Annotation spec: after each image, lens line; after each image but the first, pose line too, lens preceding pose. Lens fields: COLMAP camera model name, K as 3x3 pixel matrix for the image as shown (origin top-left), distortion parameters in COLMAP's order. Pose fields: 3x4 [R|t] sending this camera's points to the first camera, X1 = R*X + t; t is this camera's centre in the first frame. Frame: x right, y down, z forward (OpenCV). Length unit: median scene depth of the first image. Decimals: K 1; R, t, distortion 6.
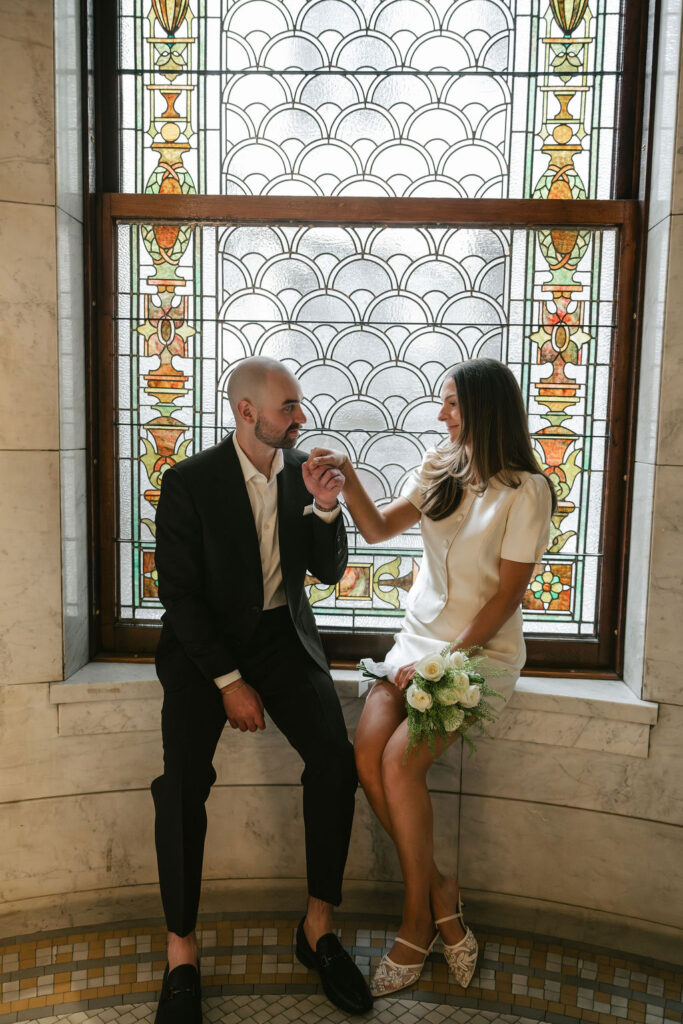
lens RADIAL K [[835.5, 0, 341.5], [0, 835.5, 530.3], [0, 0, 1]] dist [-0.017920, -0.013645]
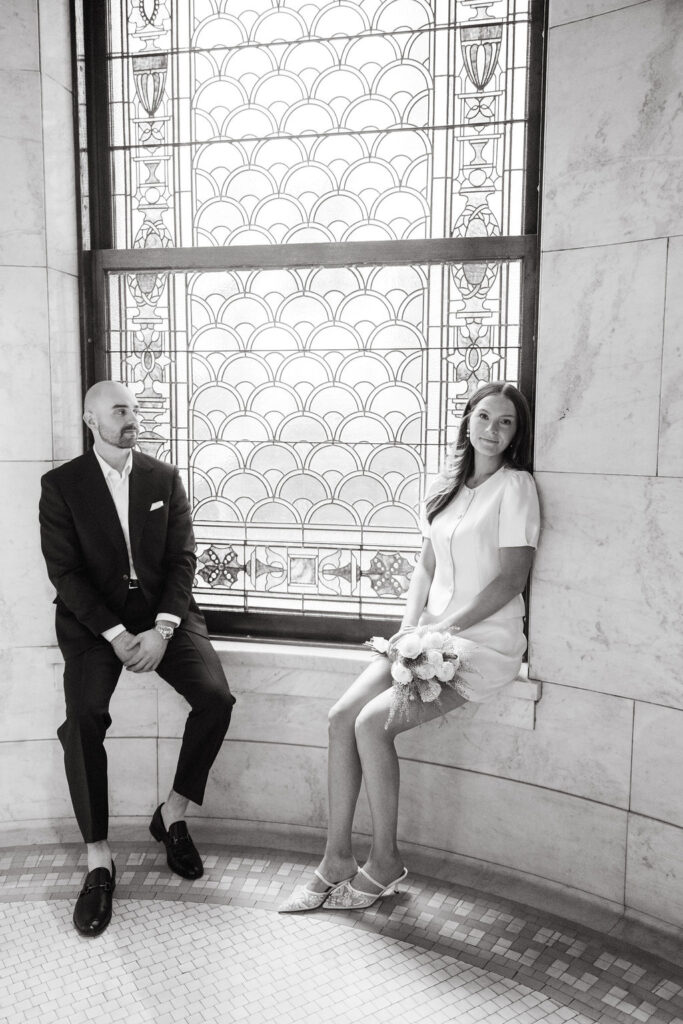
lens RADIAL K [[835.5, 0, 341.5], [0, 835.5, 530.3], [0, 0, 1]] dist [-0.017920, -0.013645]
pose [[0.985674, 0.008444, -0.168451, 0.278365], [-0.007758, 0.999959, 0.004730, -0.001288], [0.168484, -0.003355, 0.985699, -0.149015]]
